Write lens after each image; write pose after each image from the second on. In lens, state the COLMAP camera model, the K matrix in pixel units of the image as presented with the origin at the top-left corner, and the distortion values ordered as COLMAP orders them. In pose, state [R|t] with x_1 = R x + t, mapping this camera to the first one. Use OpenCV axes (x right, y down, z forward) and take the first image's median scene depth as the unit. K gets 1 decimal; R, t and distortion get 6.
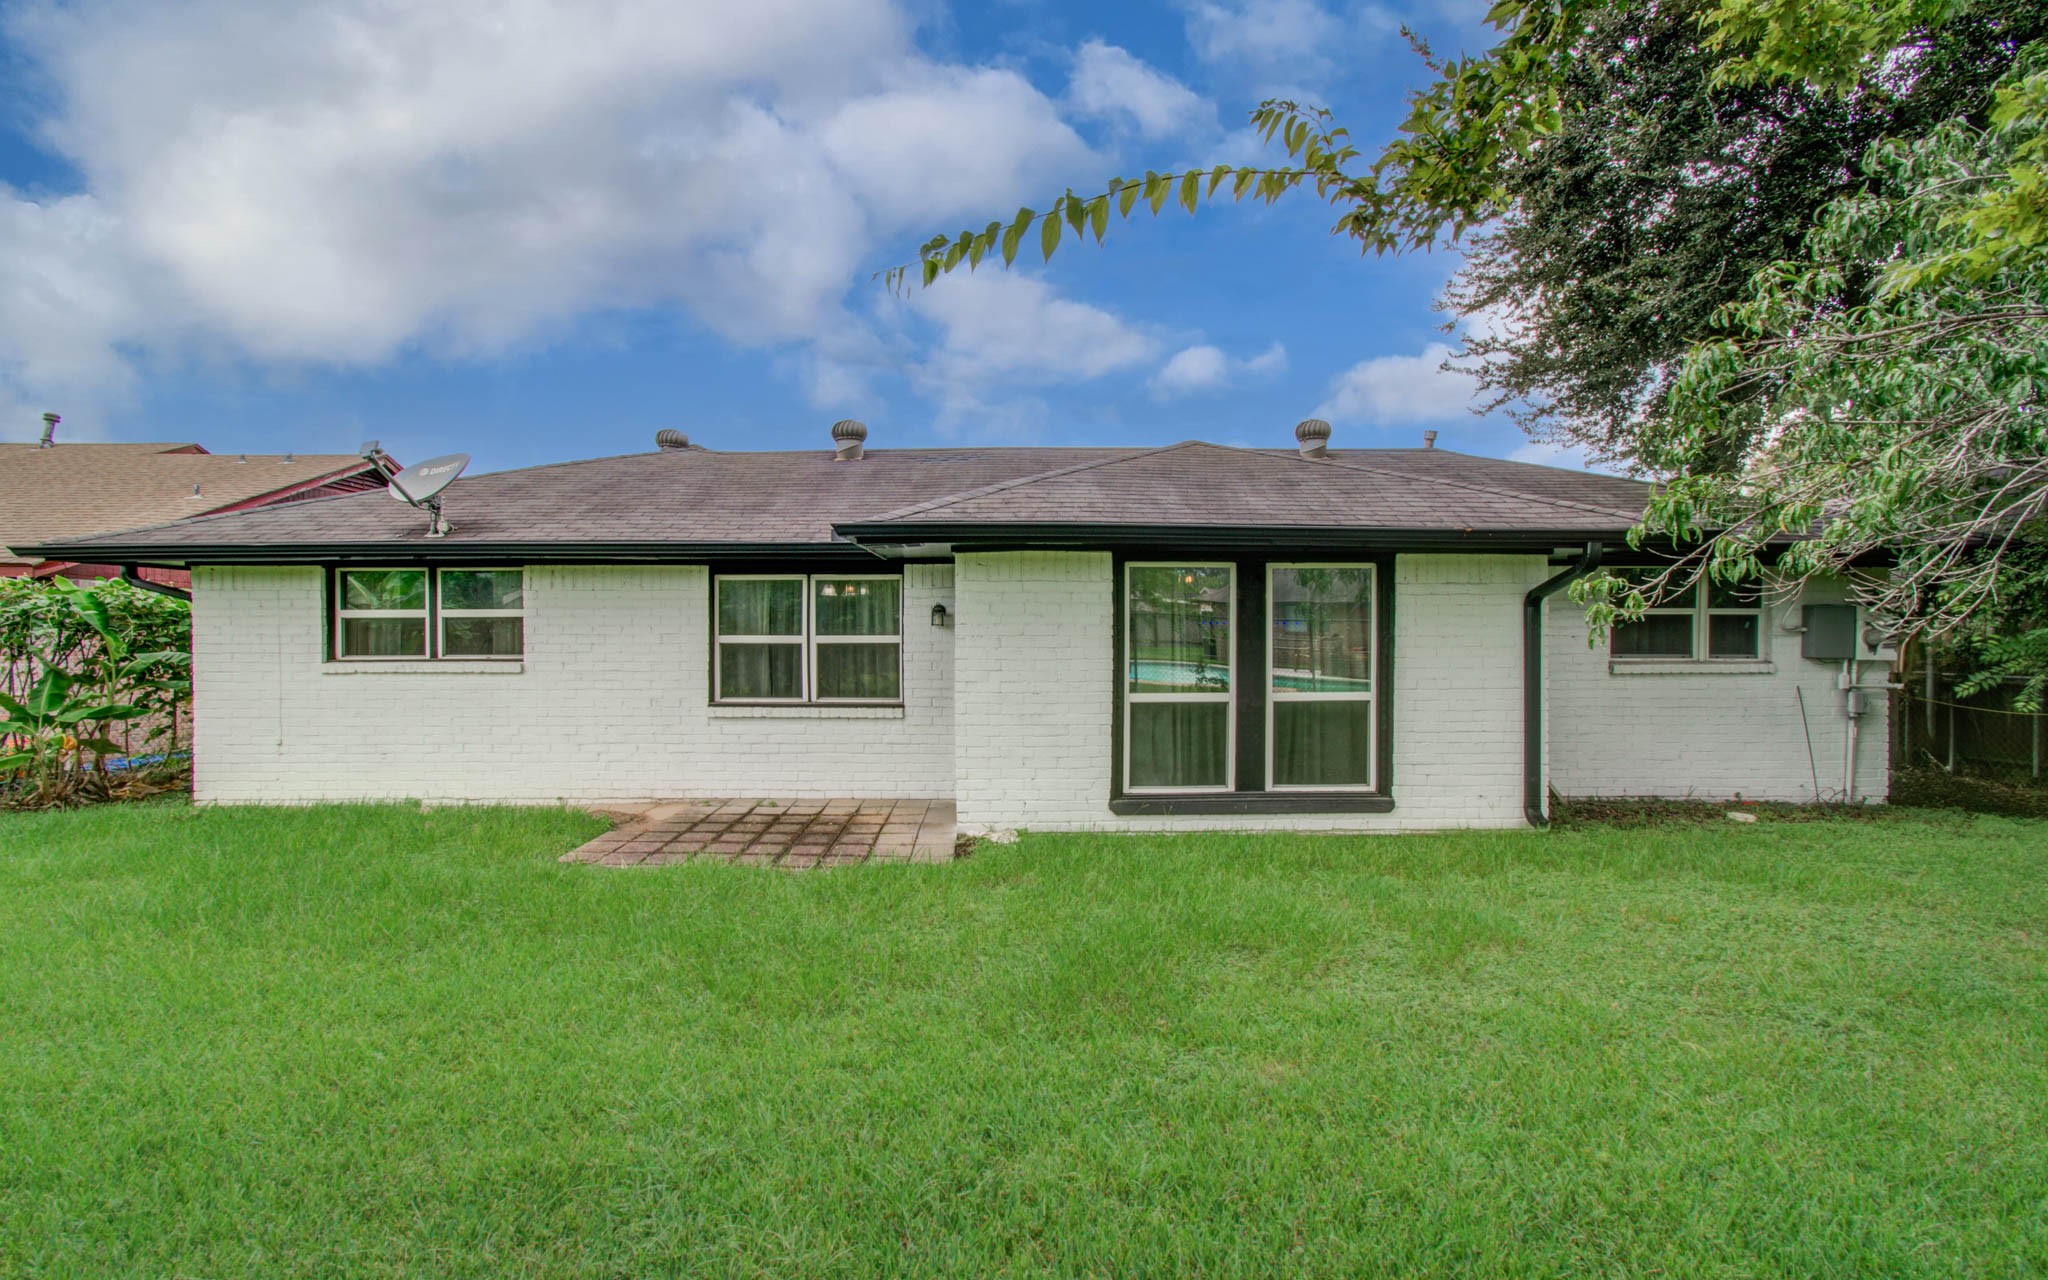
lens RADIAL K [[826.7, 0, 1024.0], [0, 826.7, 640.0], [0, 0, 1]] dist [0.000465, 0.000073]
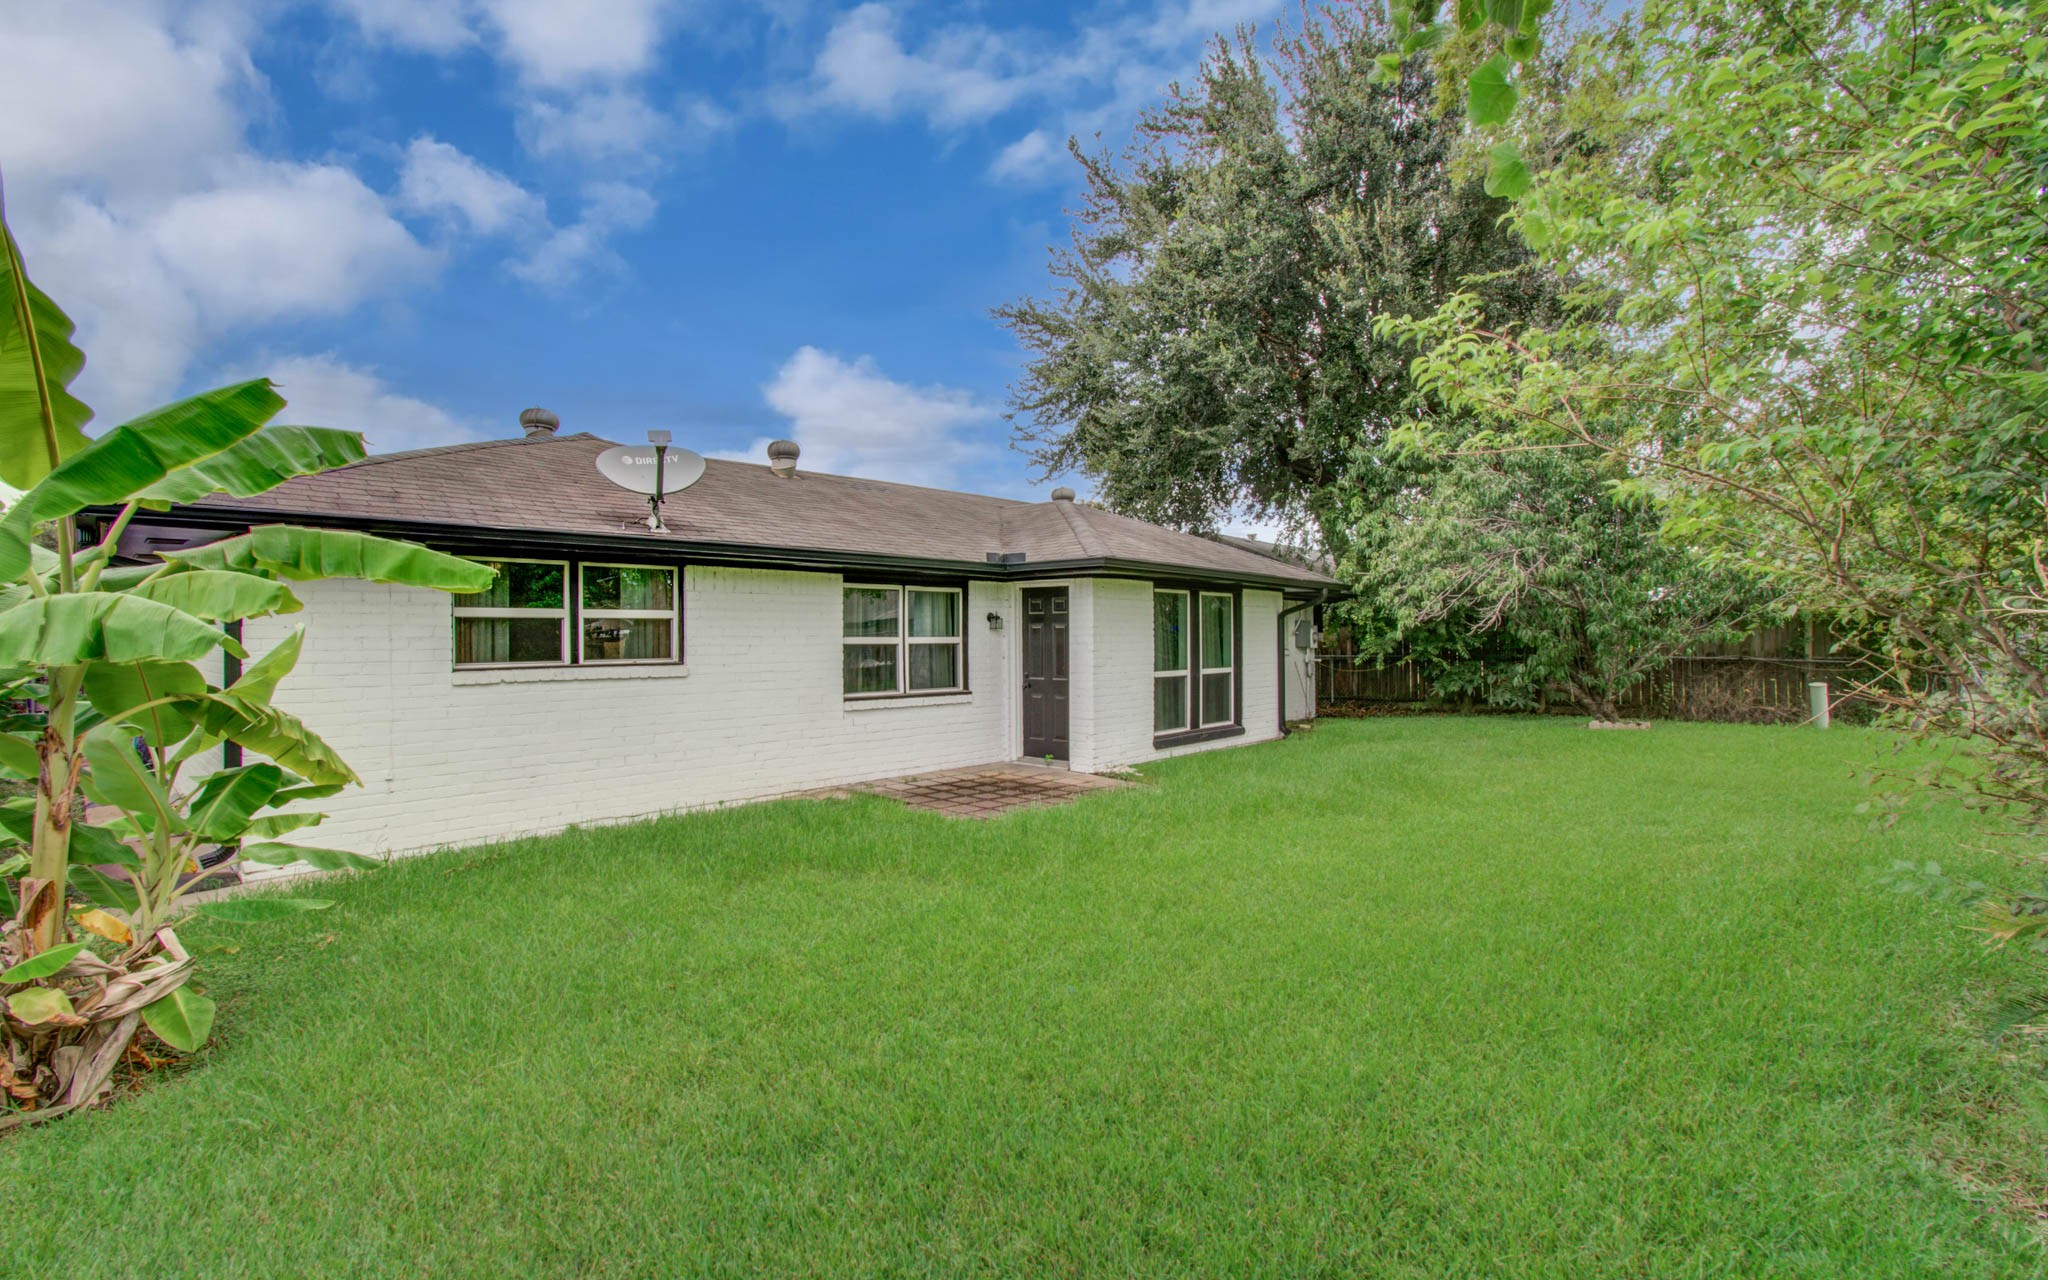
lens RADIAL K [[876.2, 0, 985.2], [0, 876.2, 659.4], [0, 0, 1]] dist [0.000923, 0.000385]
pose [[0.718069, -0.020123, 0.695681, -1.073432], [0.012837, 0.999795, 0.015669, 0.008258], [-0.695854, -0.002321, 0.718180, 0.024077]]
